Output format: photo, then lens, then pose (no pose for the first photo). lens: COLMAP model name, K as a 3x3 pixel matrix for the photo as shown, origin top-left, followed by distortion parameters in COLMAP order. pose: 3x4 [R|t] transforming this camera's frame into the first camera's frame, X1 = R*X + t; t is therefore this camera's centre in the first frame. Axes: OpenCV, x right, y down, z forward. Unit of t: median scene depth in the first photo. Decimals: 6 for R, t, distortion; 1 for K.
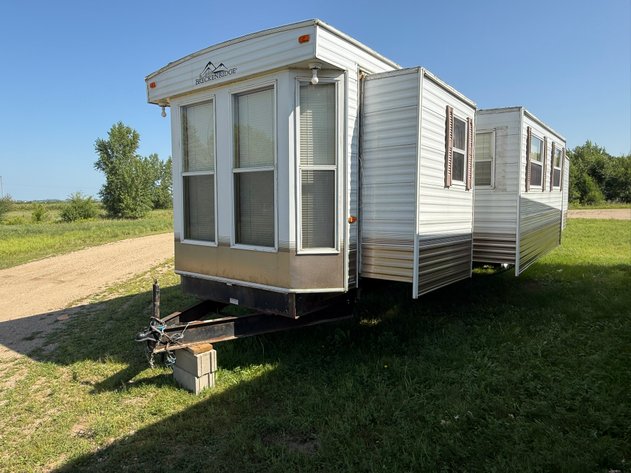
lens RADIAL K [[419.3, 0, 322.4], [0, 419.3, 237.6], [0, 0, 1]] dist [-0.015820, 0.027041]
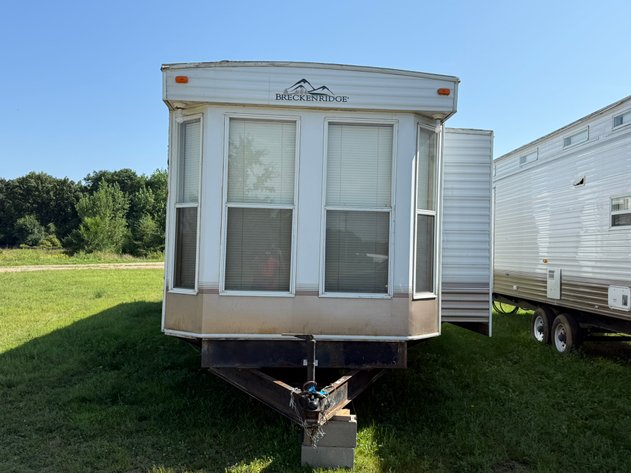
lens RADIAL K [[618.2, 0, 316.3], [0, 618.2, 238.4], [0, 0, 1]] dist [0.115903, 0.000000]
pose [[0.749511, 0.033811, 0.661128, -1.124017], [0.029396, 0.996010, -0.084264, 0.012952], [-0.661339, 0.082591, 0.745526, 0.061550]]
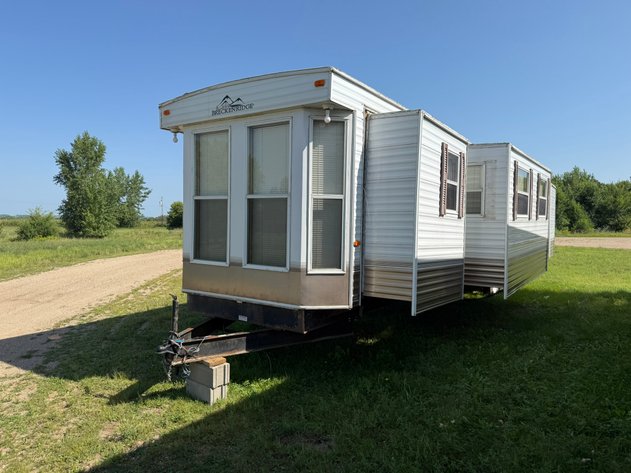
lens RADIAL K [[447.4, 0, 323.6], [0, 447.4, 240.0], [0, 0, 1]] dist [0.043496, -0.046838]
pose [[0.998510, 0.018719, 0.051261, -0.075411], [-0.016186, 0.998649, -0.049385, 0.007145], [-0.052116, 0.048482, 0.997463, -0.164703]]
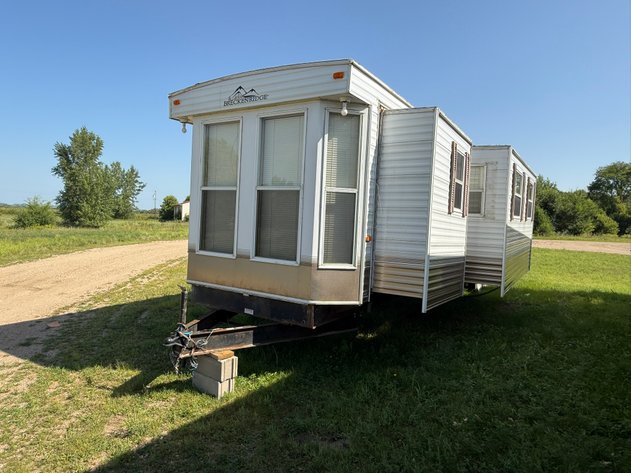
lens RADIAL K [[419.3, 0, 322.9], [0, 419.3, 237.4], [0, 0, 1]] dist [-0.015820, 0.027041]
pose [[0.994812, 0.046062, 0.090710, -0.143161], [-0.041860, 0.997985, -0.047693, 0.010079], [-0.092724, 0.043648, 0.994735, -0.076317]]
